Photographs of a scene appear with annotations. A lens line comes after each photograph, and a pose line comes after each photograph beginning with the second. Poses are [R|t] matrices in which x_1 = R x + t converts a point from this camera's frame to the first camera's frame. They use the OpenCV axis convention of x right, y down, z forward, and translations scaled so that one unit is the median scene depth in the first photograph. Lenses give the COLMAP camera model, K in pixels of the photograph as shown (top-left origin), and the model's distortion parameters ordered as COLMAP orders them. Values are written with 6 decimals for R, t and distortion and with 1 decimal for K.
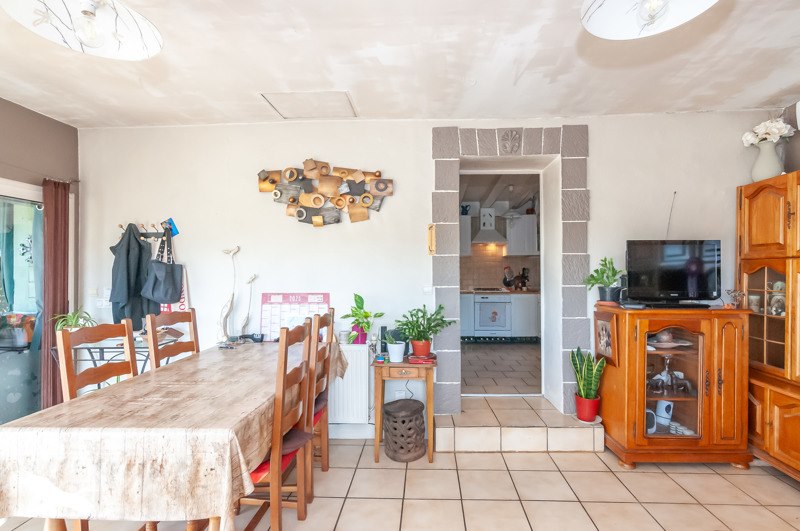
lens RADIAL K [[376.0, 0, 401.8], [0, 376.0, 274.6], [0, 0, 1]] dist [0.002688, 0.000249]
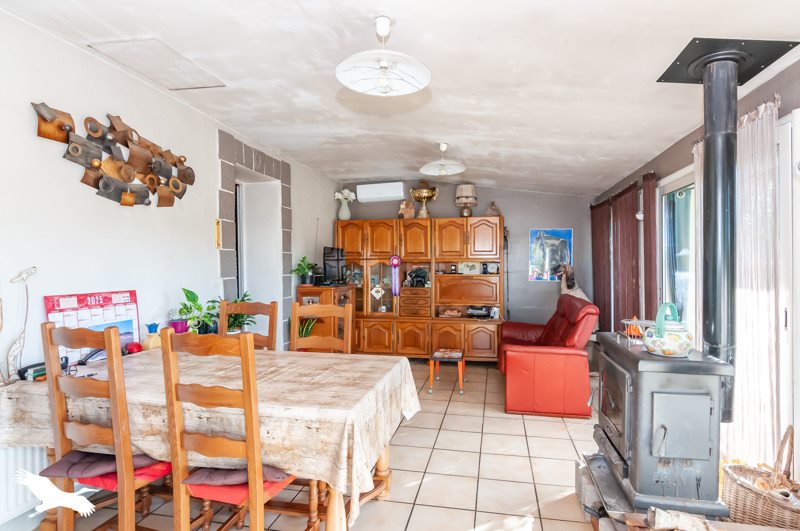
lens RADIAL K [[389.6, 0, 400.0], [0, 389.6, 265.5], [0, 0, 1]] dist [0.000855, 0.000128]
pose [[0.201768, 0.004128, 0.979425, -0.916913], [0.009691, 0.999934, -0.006211, 0.007556], [-0.979385, 0.010745, 0.201715, 0.285296]]
